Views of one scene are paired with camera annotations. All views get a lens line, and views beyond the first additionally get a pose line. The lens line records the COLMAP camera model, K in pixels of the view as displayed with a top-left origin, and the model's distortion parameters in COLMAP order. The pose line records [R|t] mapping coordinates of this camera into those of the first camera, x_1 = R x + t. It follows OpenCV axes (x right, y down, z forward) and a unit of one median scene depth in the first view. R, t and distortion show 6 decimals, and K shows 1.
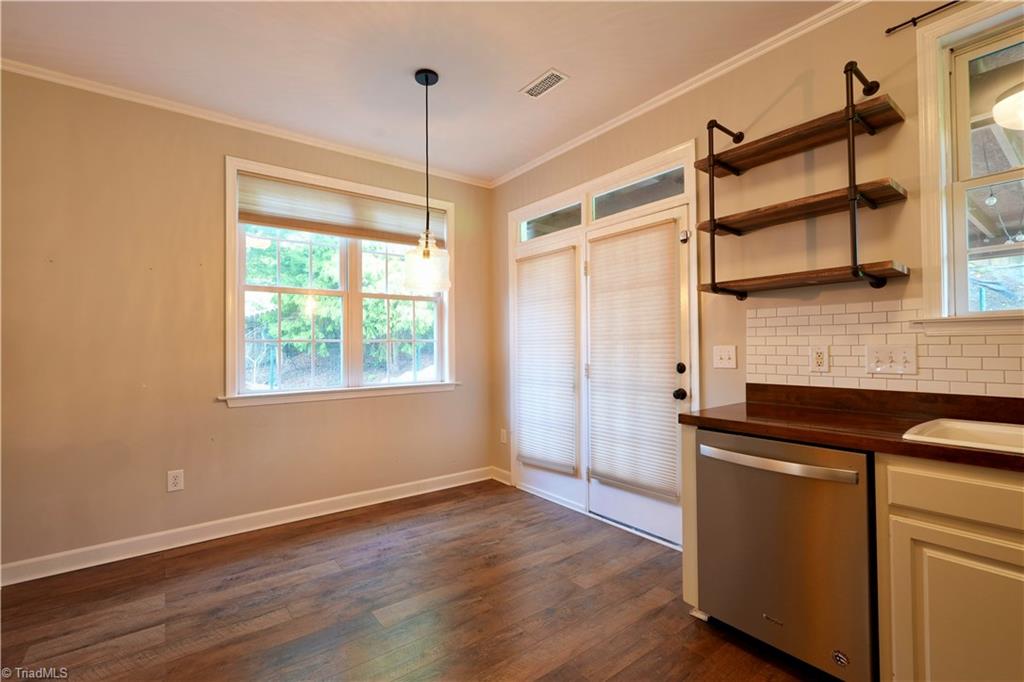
lens RADIAL K [[462.7, 0, 513.2], [0, 462.7, 340.3], [0, 0, 1]] dist [-0.000195, -0.000149]
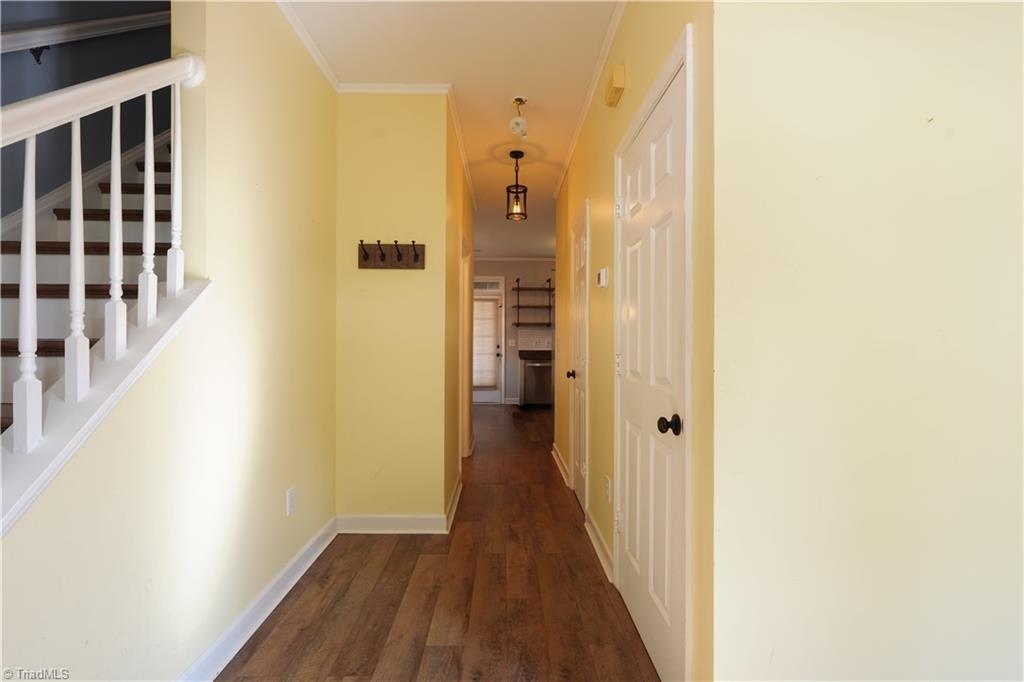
lens RADIAL K [[462.7, 0, 513.2], [0, 462.7, 340.3], [0, 0, 1]] dist [-0.000195, -0.000149]
pose [[0.595332, 0.015054, 0.803338, -2.394698], [-0.024719, 0.999694, -0.000415, 0.016301], [-0.803099, -0.019611, 0.595523, -1.108279]]
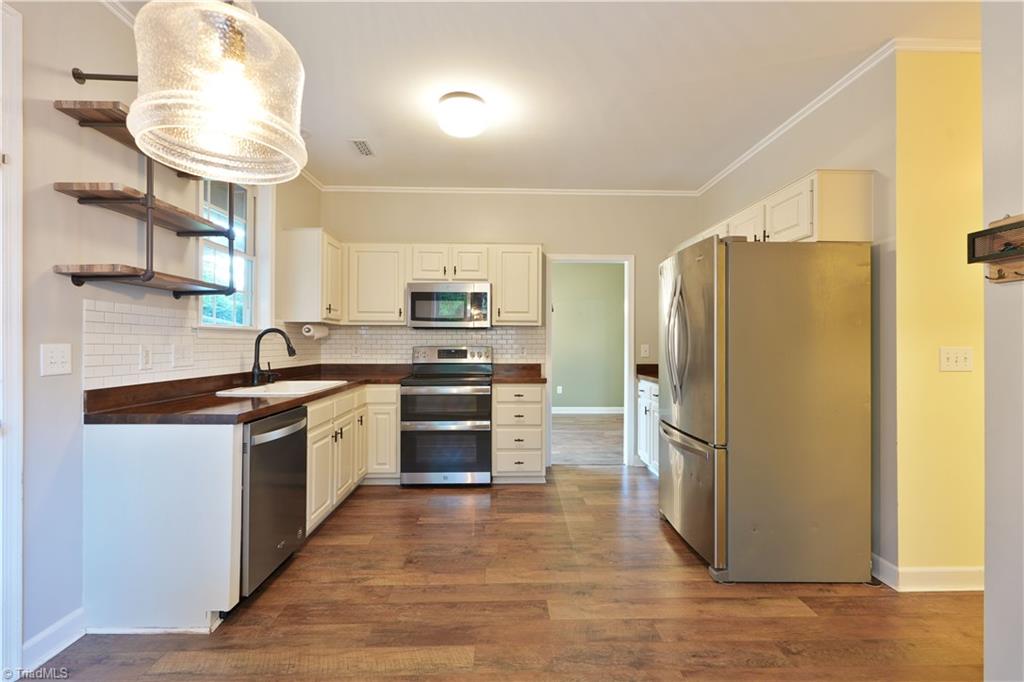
lens RADIAL K [[462.7, 0, 513.2], [0, 462.7, 340.3], [0, 0, 1]] dist [-0.000195, -0.000149]
pose [[-0.812498, 0.000579, 0.582963, -0.554057], [-0.017589, 0.999520, -0.025507, 0.012386], [-0.582698, -0.030978, -0.812098, 1.196180]]
